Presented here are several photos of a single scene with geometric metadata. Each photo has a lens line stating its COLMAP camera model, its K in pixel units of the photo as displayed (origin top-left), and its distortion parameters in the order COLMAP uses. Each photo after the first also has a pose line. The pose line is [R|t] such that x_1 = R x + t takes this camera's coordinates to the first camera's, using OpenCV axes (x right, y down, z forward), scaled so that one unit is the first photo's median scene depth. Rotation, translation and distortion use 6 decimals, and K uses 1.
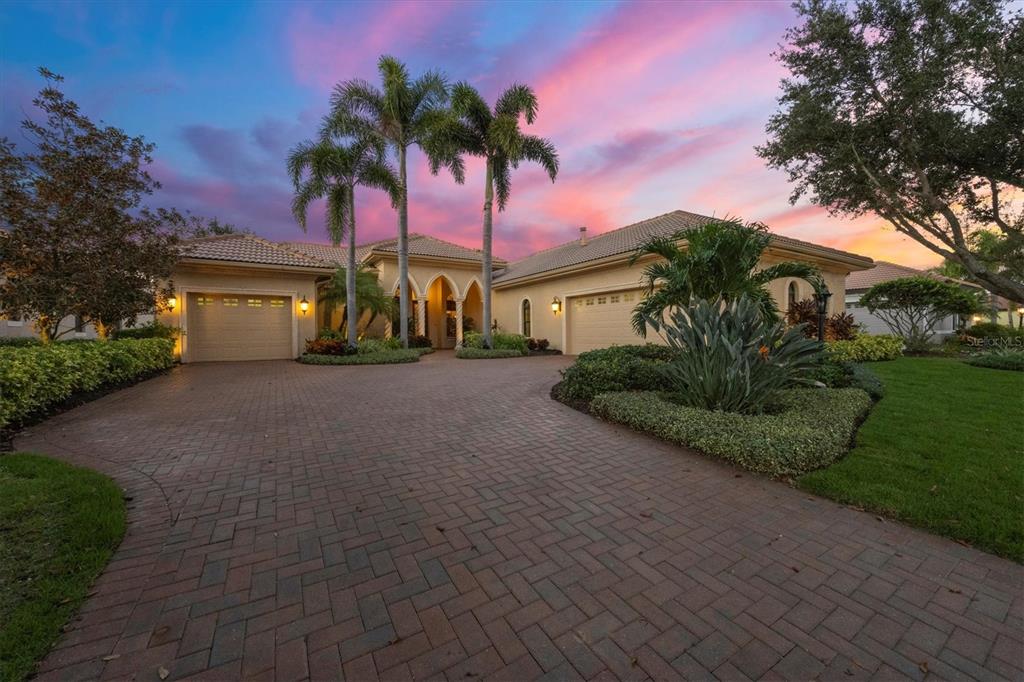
lens RADIAL K [[388.5, 0, 512.0], [0, 388.5, 341.0], [0, 0, 1]] dist [-0.000815, -0.000004]
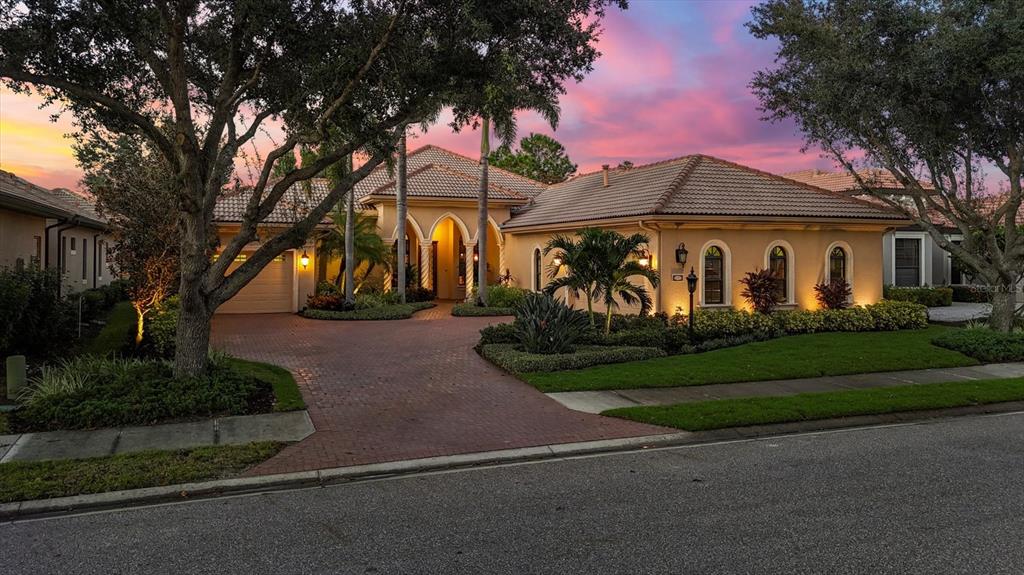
lens RADIAL K [[722.5, 0, 509.0], [0, 722.5, 252.3], [0, 0, 1]] dist [0.069106, 0.000080]
pose [[0.986128, 0.006487, -0.165858, 0.284878], [-0.011404, 0.999523, -0.028711, -0.059416], [0.165592, 0.030204, 0.985732, -0.729877]]
